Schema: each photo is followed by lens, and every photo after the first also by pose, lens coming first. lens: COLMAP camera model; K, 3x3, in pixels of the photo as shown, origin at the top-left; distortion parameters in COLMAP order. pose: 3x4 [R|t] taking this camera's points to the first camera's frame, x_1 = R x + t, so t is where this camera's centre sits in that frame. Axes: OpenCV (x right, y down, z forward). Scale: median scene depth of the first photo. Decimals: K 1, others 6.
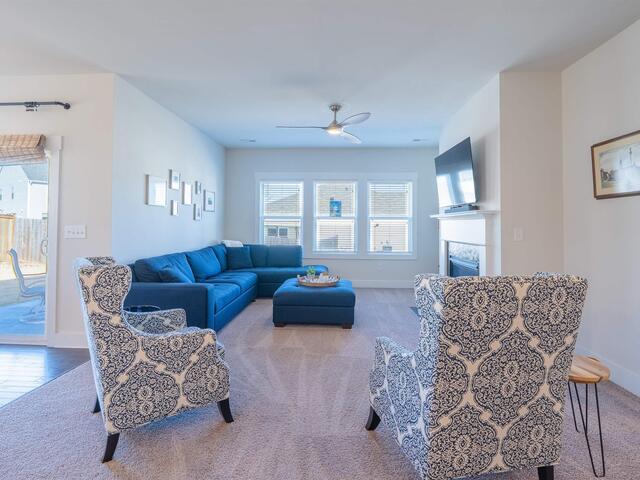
lens RADIAL K [[331.0, 0, 321.6], [0, 331.0, 217.2], [0, 0, 1]] dist [-0.004724, -0.000472]
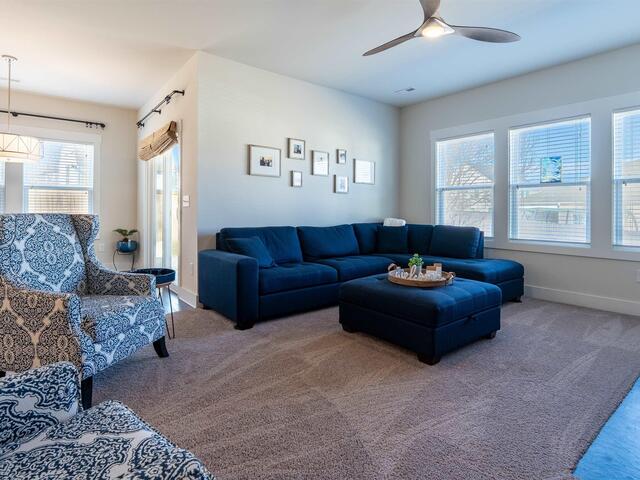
lens RADIAL K [[355.9, 0, 329.9], [0, 355.9, 210.3], [0, 0, 1]] dist [-0.005262, -0.000626]
pose [[0.668021, -0.001840, -0.744140, 0.391619], [0.015413, 0.999817, 0.011365, 0.054976], [0.743983, -0.019061, 0.667927, 0.423764]]
